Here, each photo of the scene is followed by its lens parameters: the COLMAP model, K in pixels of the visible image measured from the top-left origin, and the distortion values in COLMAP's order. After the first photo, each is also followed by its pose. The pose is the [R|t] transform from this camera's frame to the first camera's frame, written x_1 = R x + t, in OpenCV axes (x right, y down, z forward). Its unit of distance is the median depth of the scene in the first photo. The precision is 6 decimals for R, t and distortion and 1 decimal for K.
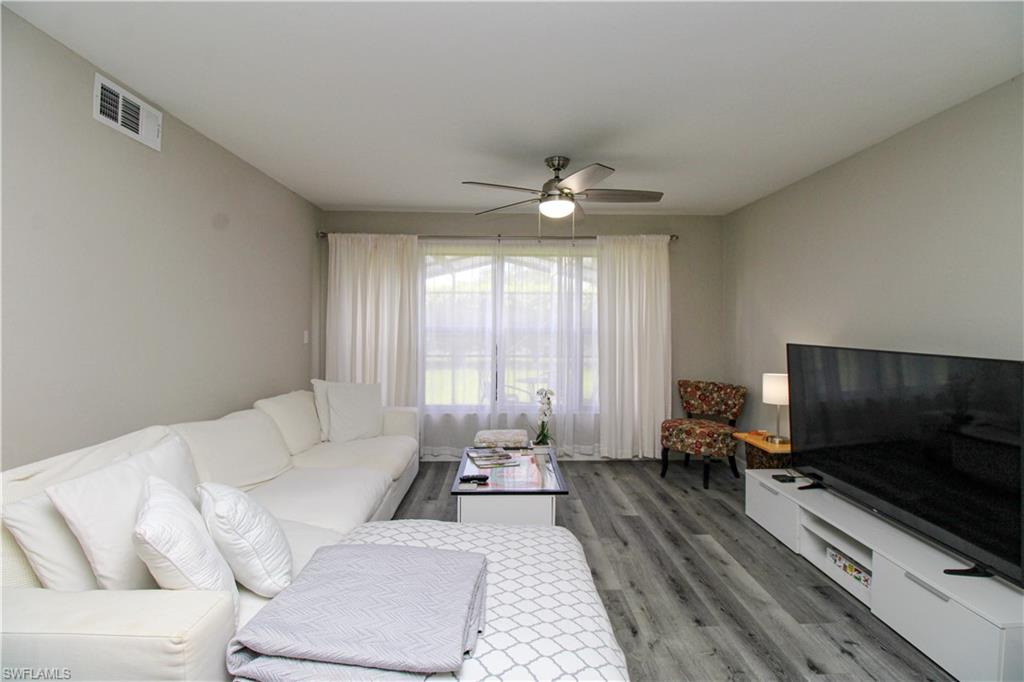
lens RADIAL K [[490.5, 0, 522.8], [0, 490.5, 327.7], [0, 0, 1]] dist [0.000657, -0.011116]
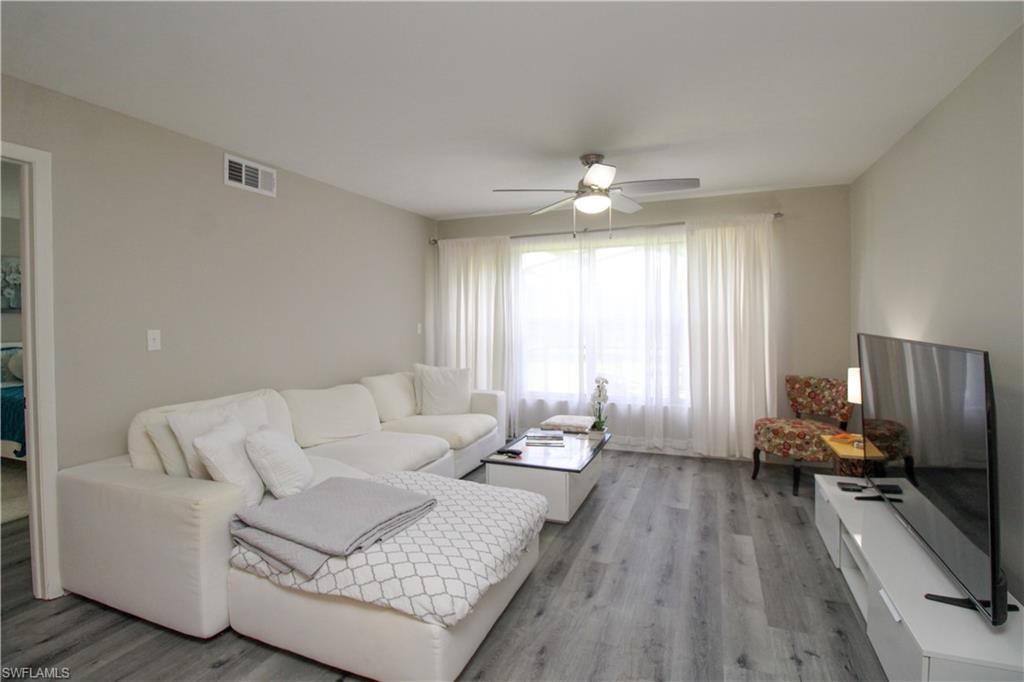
lens RADIAL K [[515.9, 0, 527.0], [0, 515.9, 327.7], [0, 0, 1]] dist [0.000378, -0.000764]
pose [[0.918133, -0.006625, -0.396217, 0.341054], [0.011888, 0.999871, 0.010830, 0.006977], [0.396094, -0.014654, 0.918093, -0.060971]]
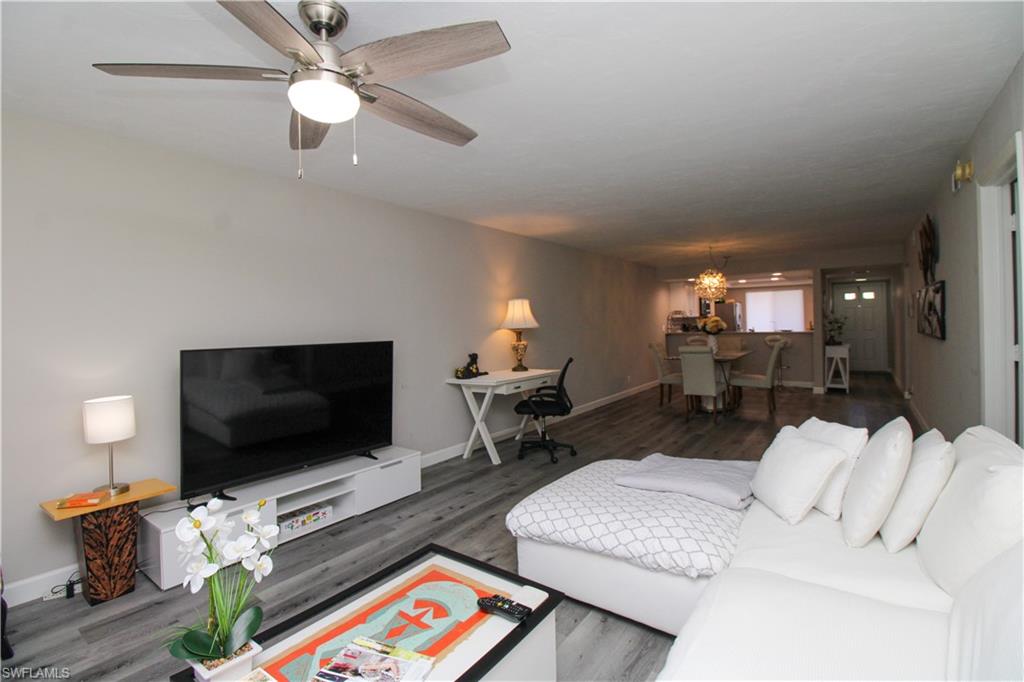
lens RADIAL K [[462.4, 0, 509.3], [0, 462.4, 320.6], [0, 0, 1]] dist [-0.016804, -0.000483]
pose [[-0.769318, 0.014620, 0.638698, -0.370813], [0.024414, 0.999681, 0.006524, -0.012453], [-0.638399, 0.020612, -0.769430, 1.163836]]
